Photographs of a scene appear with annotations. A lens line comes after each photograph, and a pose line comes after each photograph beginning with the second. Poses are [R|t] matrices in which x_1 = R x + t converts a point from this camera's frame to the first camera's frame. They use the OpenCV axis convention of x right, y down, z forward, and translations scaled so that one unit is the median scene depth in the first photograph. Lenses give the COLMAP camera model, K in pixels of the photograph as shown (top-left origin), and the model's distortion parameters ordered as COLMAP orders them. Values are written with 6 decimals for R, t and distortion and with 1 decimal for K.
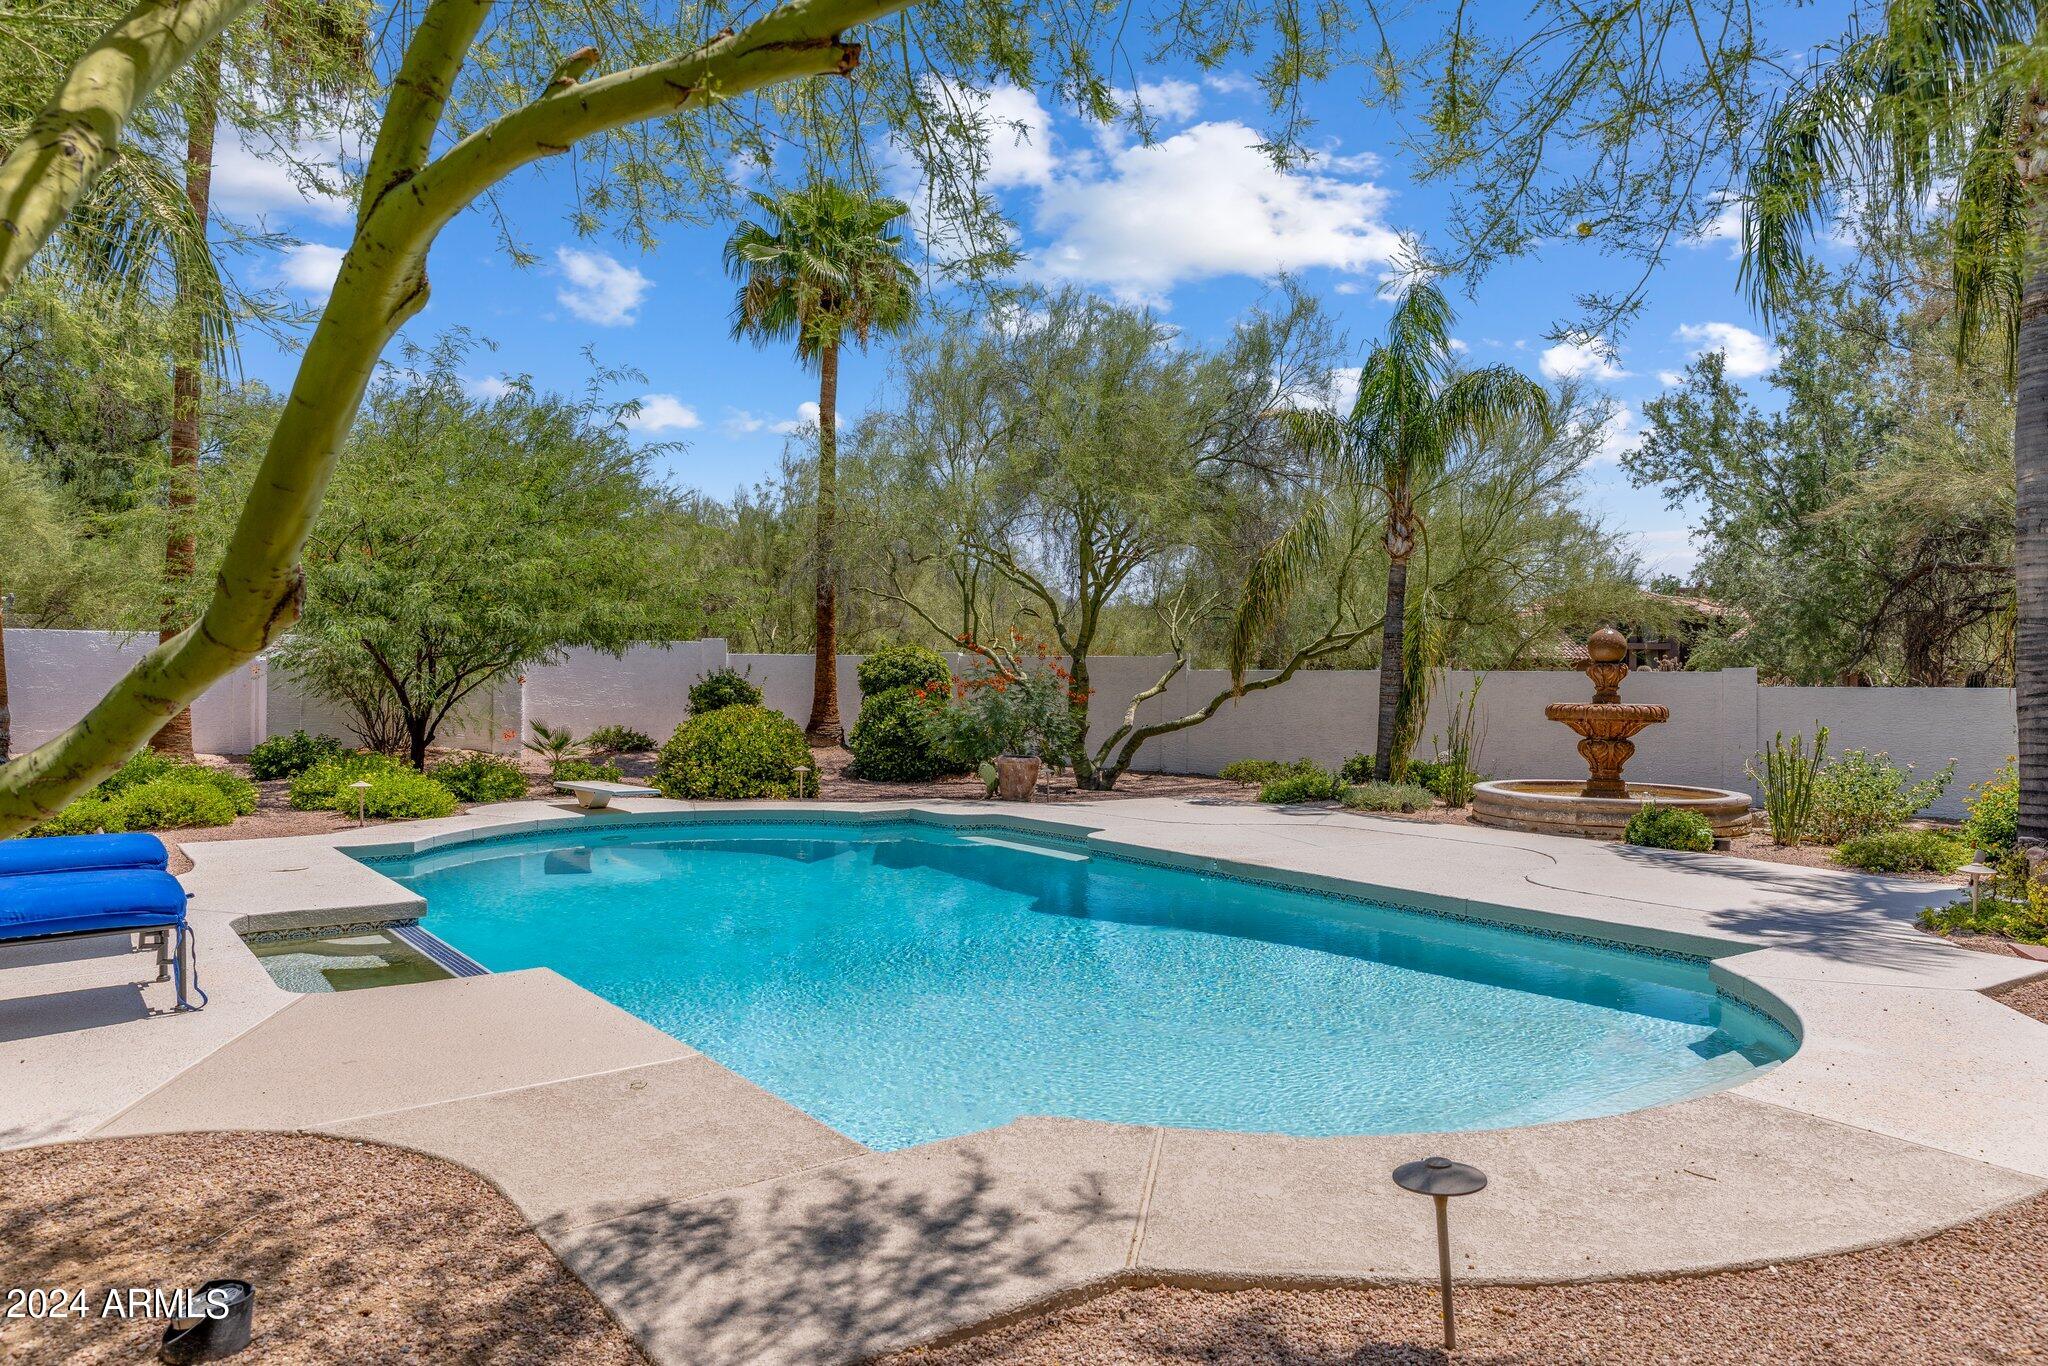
lens RADIAL K [[1393.3, 0, 1023.6], [0, 1393.3, 682.5], [0, 0, 1]] dist [0.007709, 0.000947]
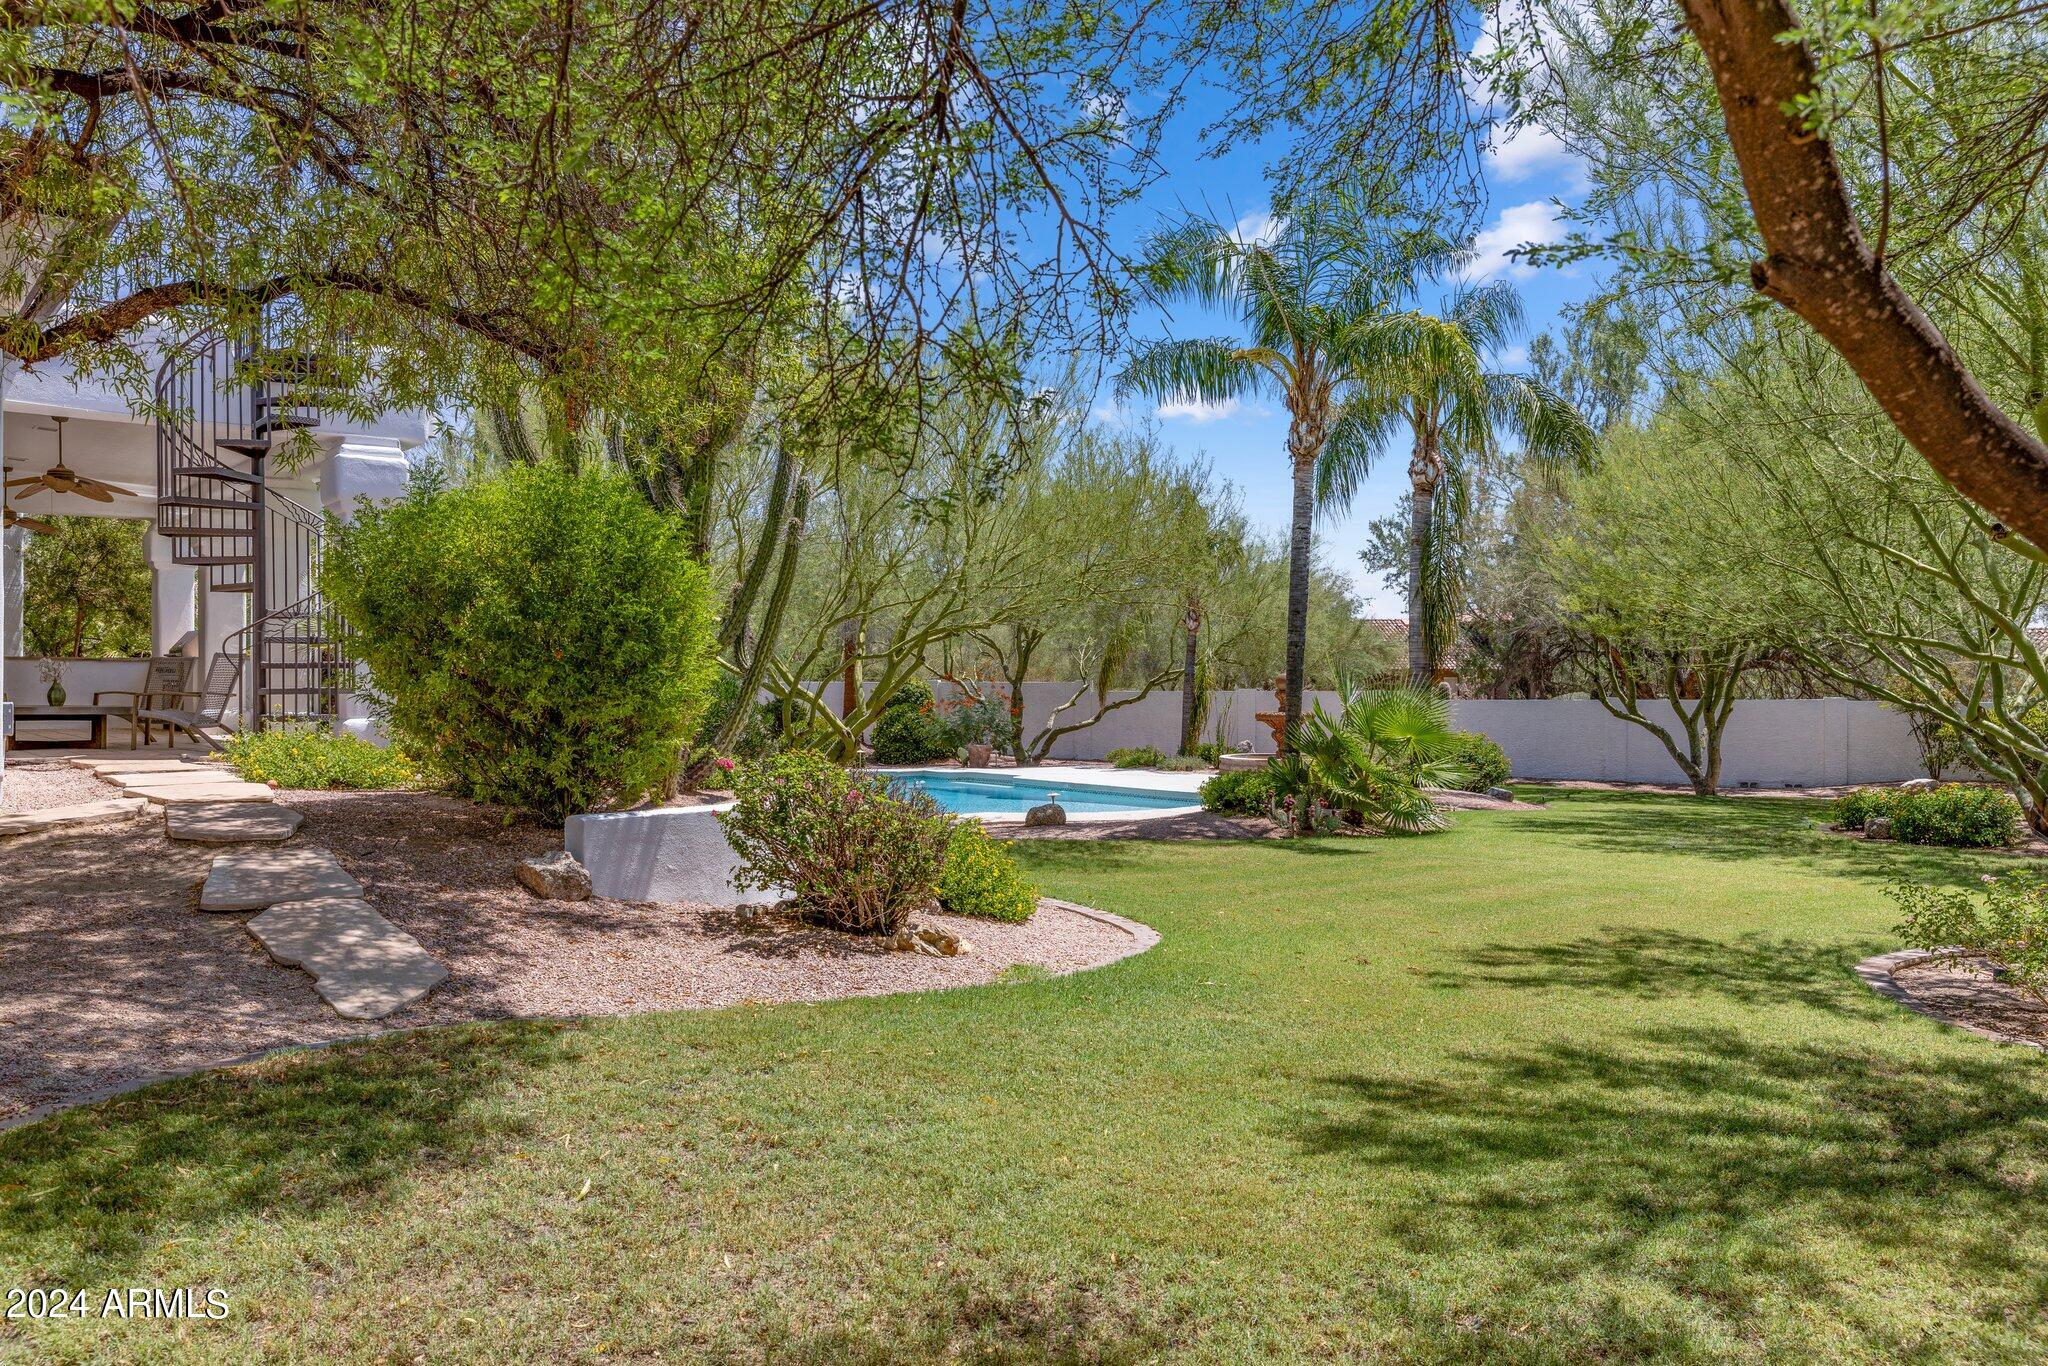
lens RADIAL K [[1594.2, 0, 1023.9], [0, 1594.2, 684.8], [0, 0, 1]] dist [-0.000321, -0.000006]
pose [[0.999597, -0.010744, 0.026278, -0.000455], [0.010790, 0.999940, -0.001611, -0.015866], [-0.026259, 0.001894, 0.999653, -0.842713]]
